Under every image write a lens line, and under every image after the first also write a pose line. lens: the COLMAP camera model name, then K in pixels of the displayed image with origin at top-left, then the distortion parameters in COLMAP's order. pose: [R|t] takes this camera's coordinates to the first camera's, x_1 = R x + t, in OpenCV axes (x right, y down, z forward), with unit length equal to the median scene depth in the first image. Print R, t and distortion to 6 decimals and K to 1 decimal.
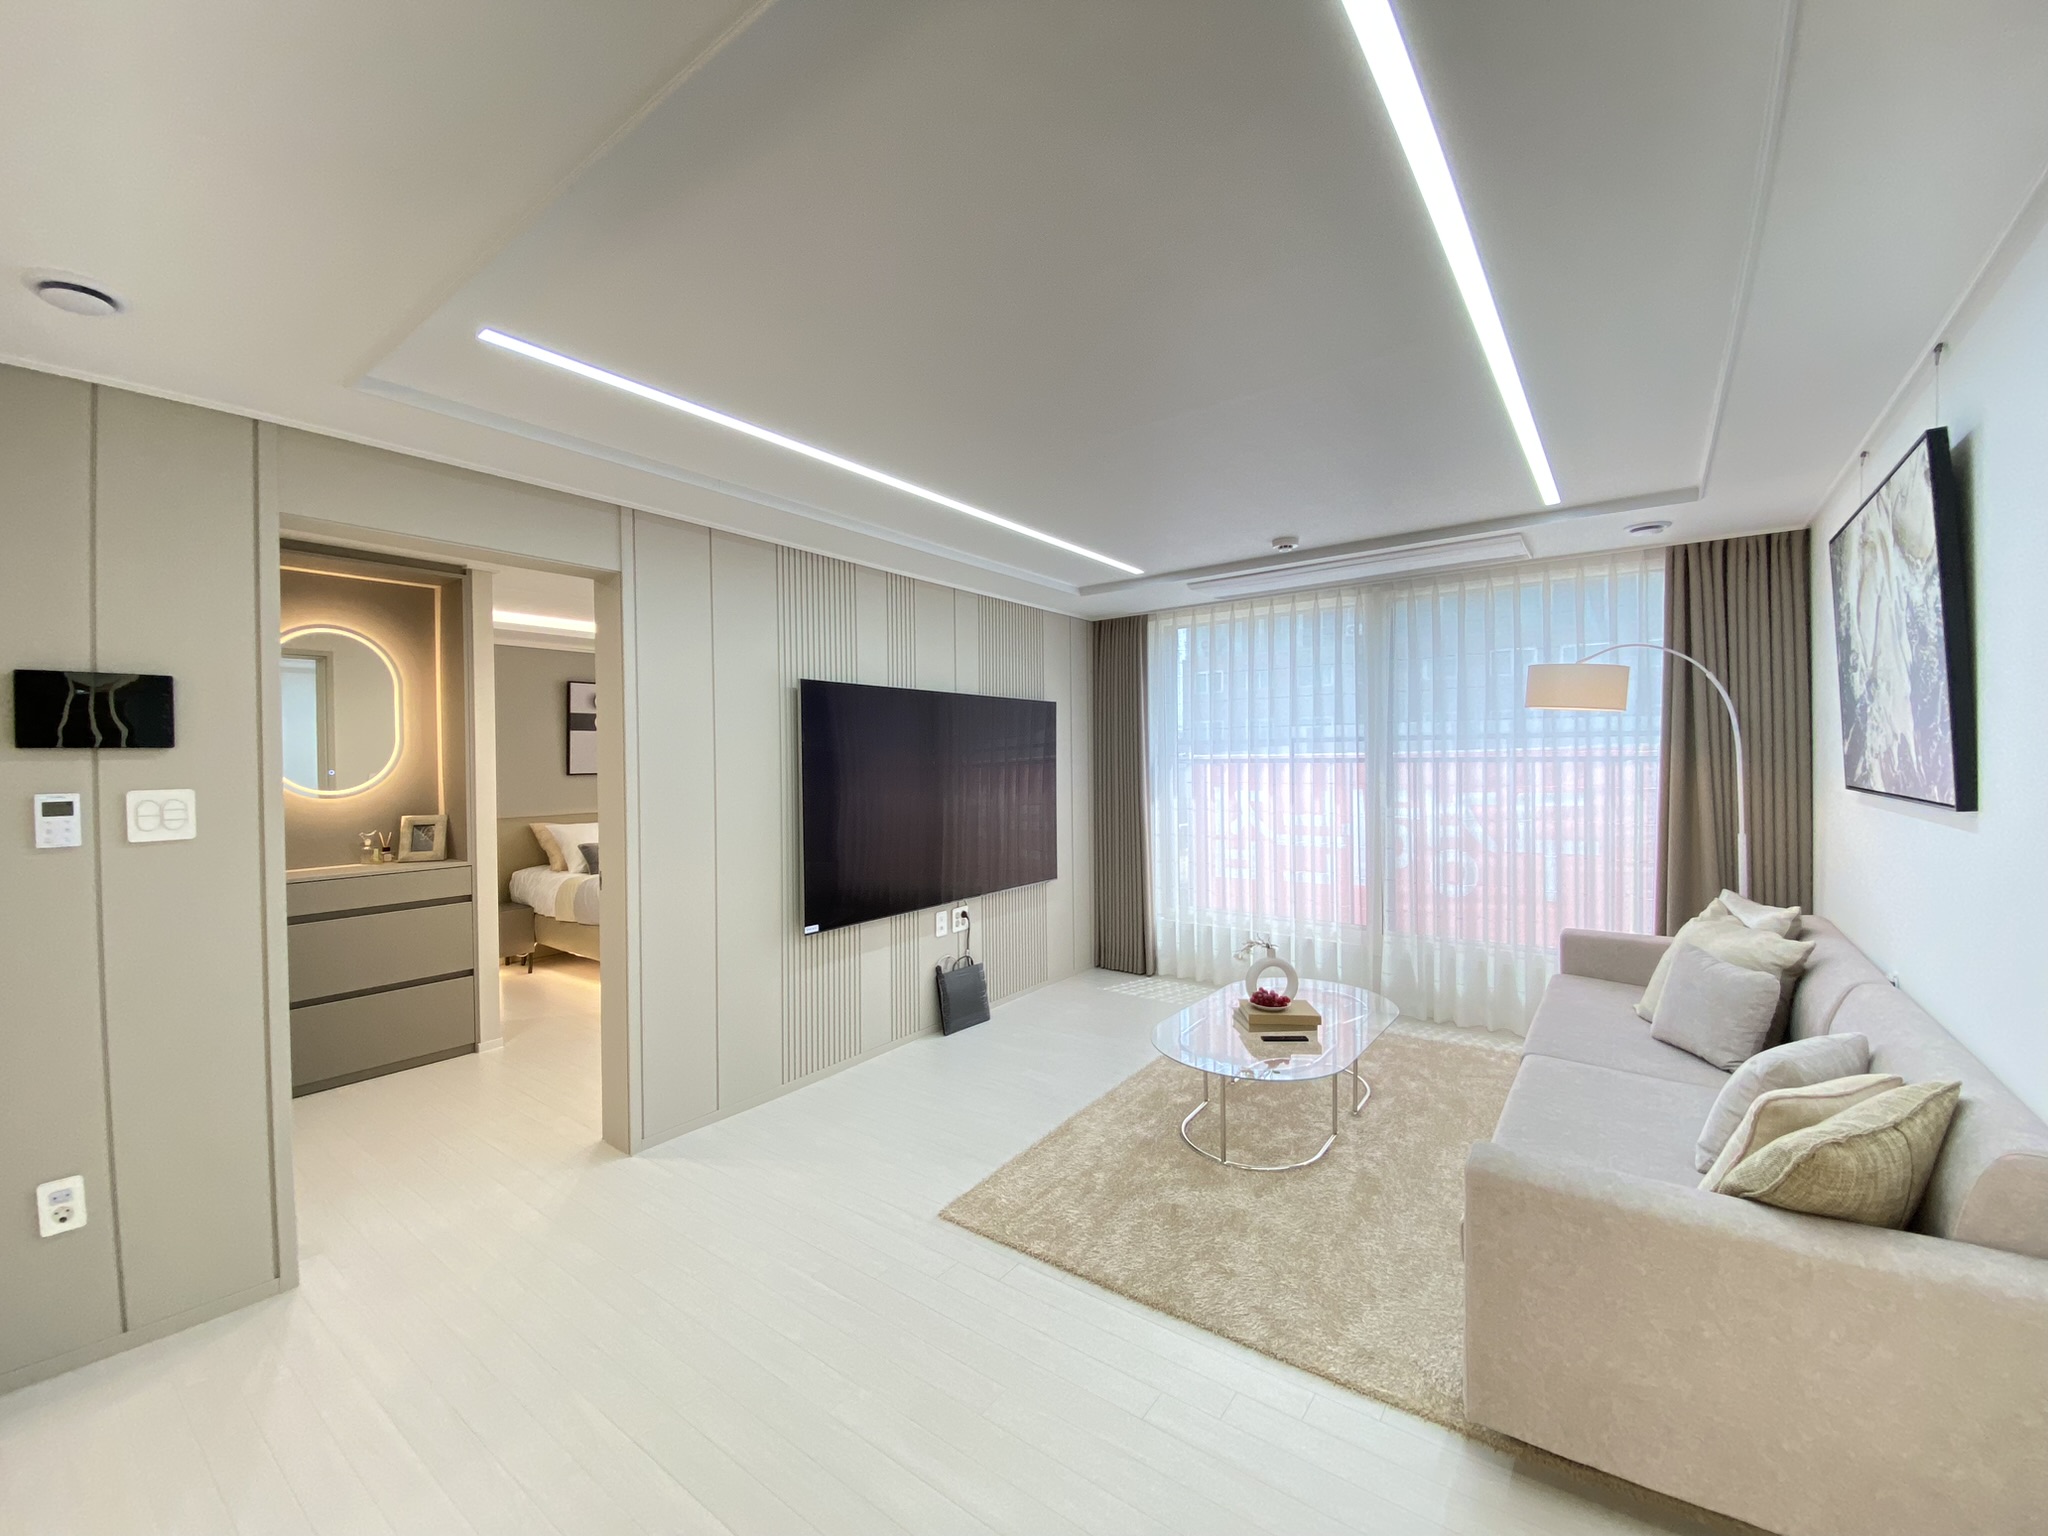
lens RADIAL K [[833.8, 0, 1007.0], [0, 833.8, 766.2], [0, 0, 1]] dist [0.031320, -0.024730]
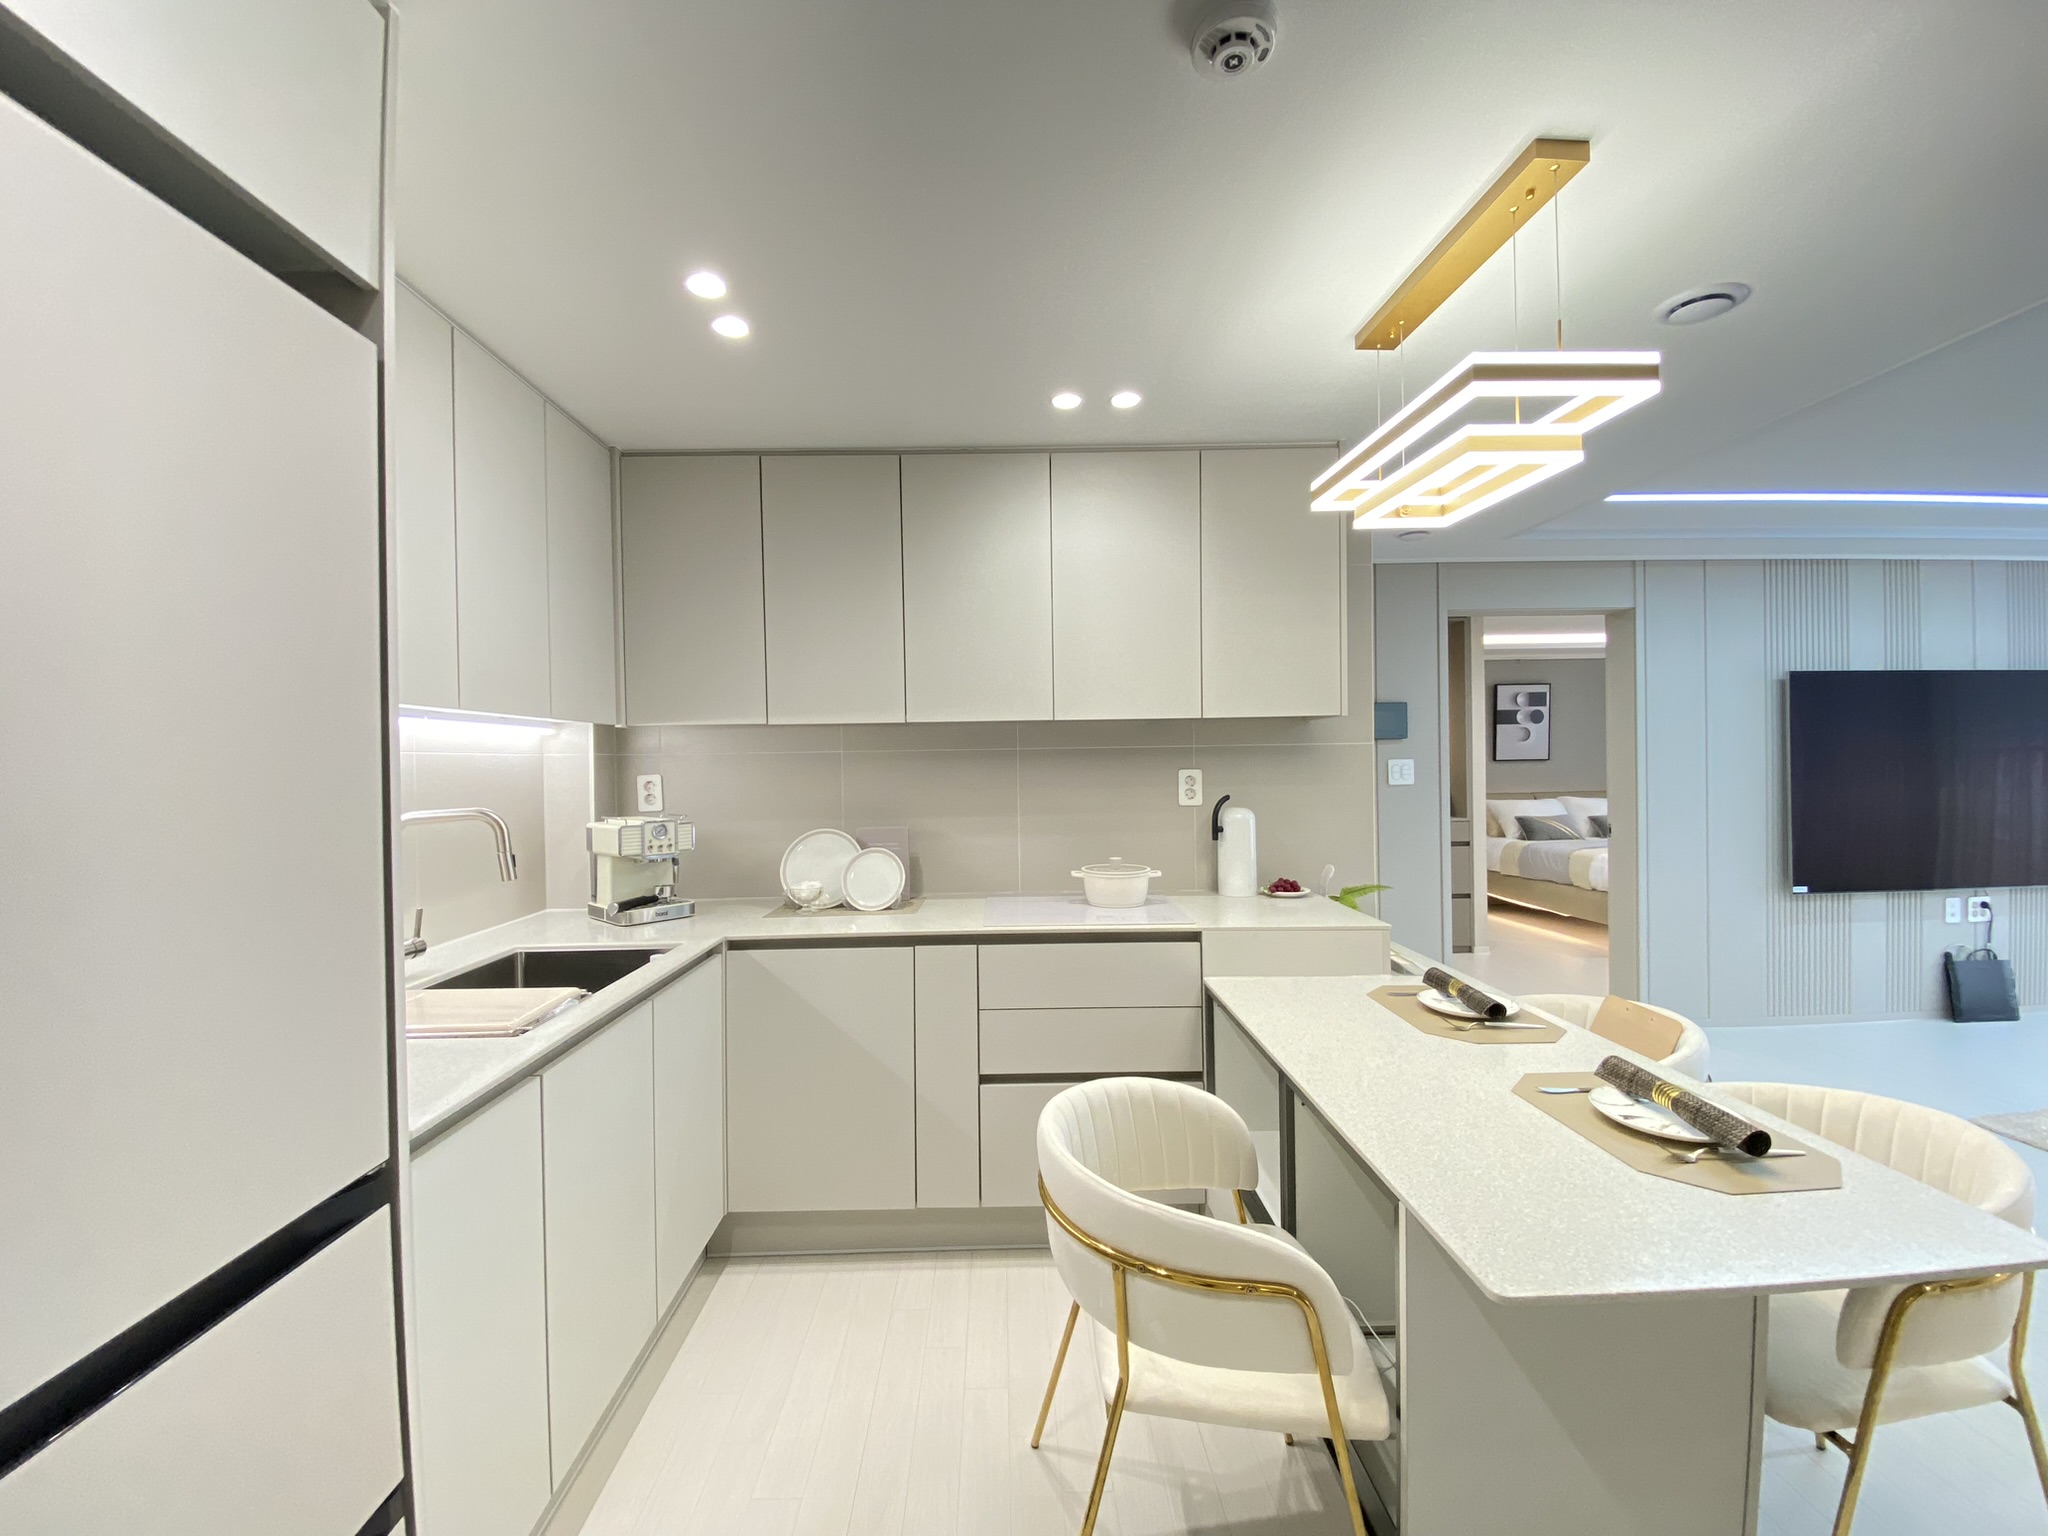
lens RADIAL K [[826.0, 0, 1013.3], [0, 826.0, 770.2], [0, 0, 1]] dist [0.028605, -0.023507]
pose [[0.624241, 0.011507, -0.781147, -0.016116], [-0.002434, 0.999915, 0.012784, 0.016805], [0.781228, -0.006079, 0.624216, -0.507641]]
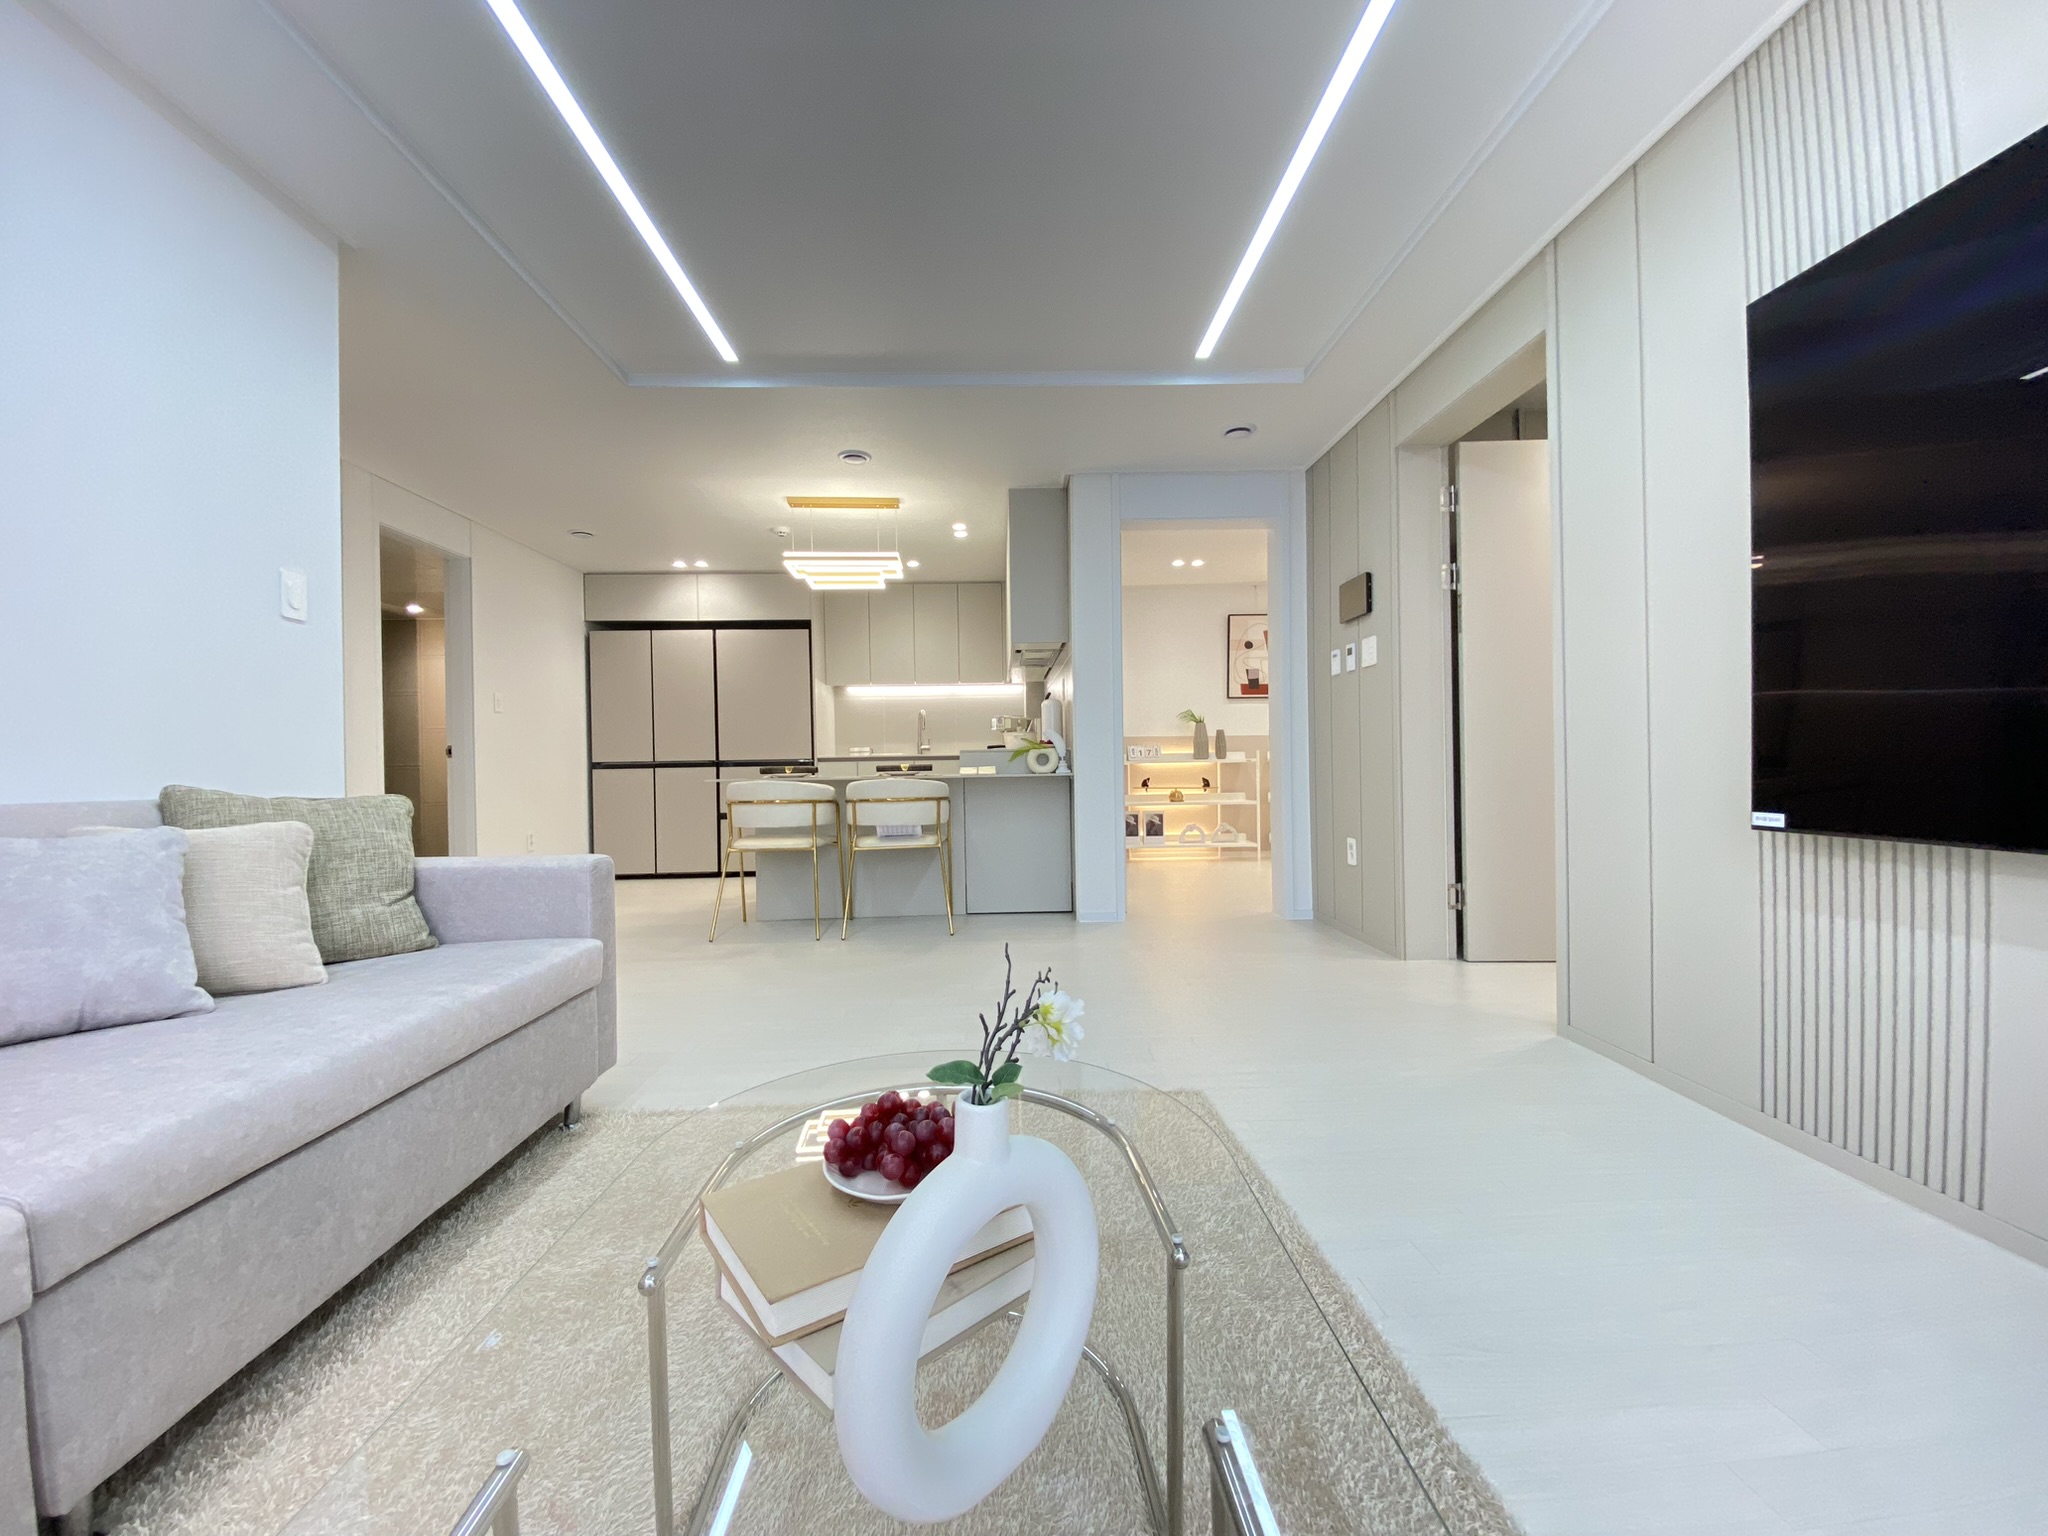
lens RADIAL K [[826.0, 0, 1013.3], [0, 826.0, 770.2], [0, 0, 1]] dist [0.028605, -0.023507]
pose [[-0.780384, 0.029189, -0.624620, 0.362915], [0.018780, 0.999553, 0.023246, 0.132935], [0.625019, 0.006411, -0.780583, 0.997267]]
